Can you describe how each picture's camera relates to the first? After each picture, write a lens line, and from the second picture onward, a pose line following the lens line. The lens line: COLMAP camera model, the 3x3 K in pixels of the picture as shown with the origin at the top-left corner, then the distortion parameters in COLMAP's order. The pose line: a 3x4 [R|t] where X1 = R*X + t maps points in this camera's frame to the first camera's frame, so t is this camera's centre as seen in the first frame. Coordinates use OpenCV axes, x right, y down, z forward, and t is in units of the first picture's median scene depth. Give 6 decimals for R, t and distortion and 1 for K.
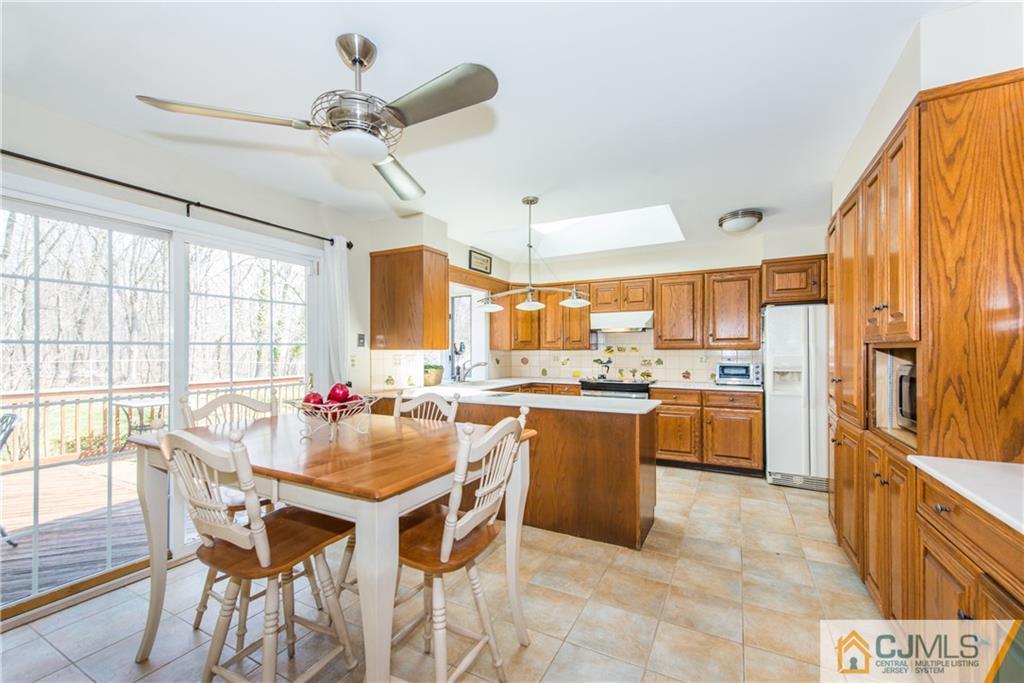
lens RADIAL K [[420.9, 0, 518.6], [0, 420.9, 350.6], [0, 0, 1]] dist [0.003814, -0.002004]
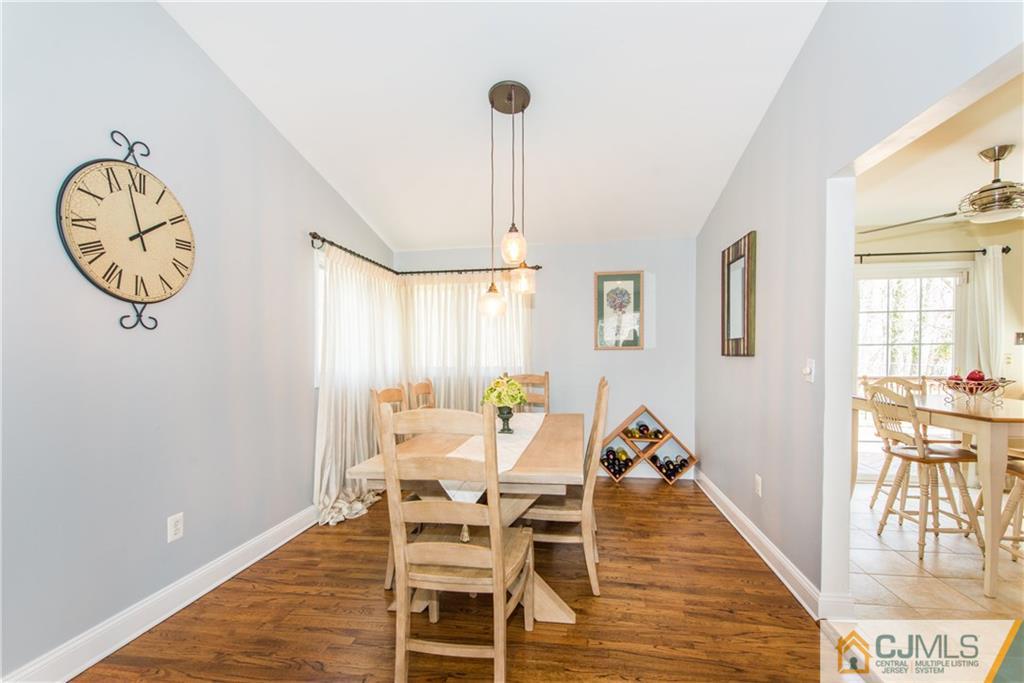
lens RADIAL K [[454.4, 0, 515.2], [0, 454.4, 368.0], [0, 0, 1]] dist [0.005438, 0.000102]
pose [[0.325556, 0.024500, -0.945205, 0.509289], [0.009231, 0.999534, 0.029087, 0.005745], [0.945478, -0.018194, 0.325178, -0.959338]]
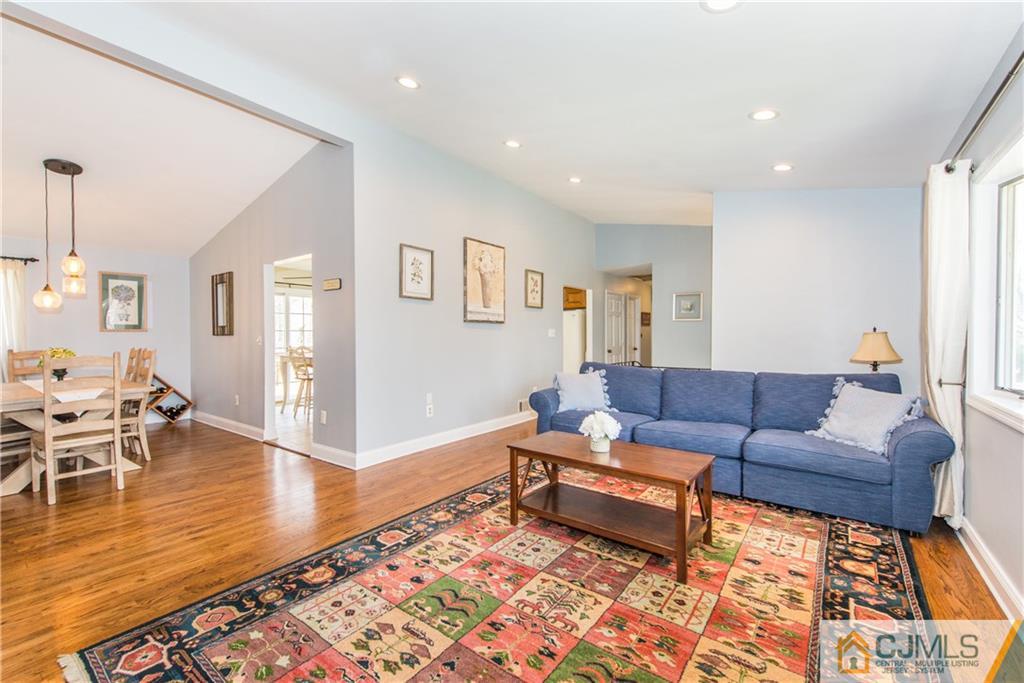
lens RADIAL K [[420.9, 0, 510.5], [0, 420.9, 340.9], [0, 0, 1]] dist [0.003814, -0.002004]
pose [[0.987447, -0.004875, -0.157874, 2.733829], [0.007382, 0.999856, 0.015296, 0.050753], [0.157776, -0.016270, 0.987341, -3.477303]]
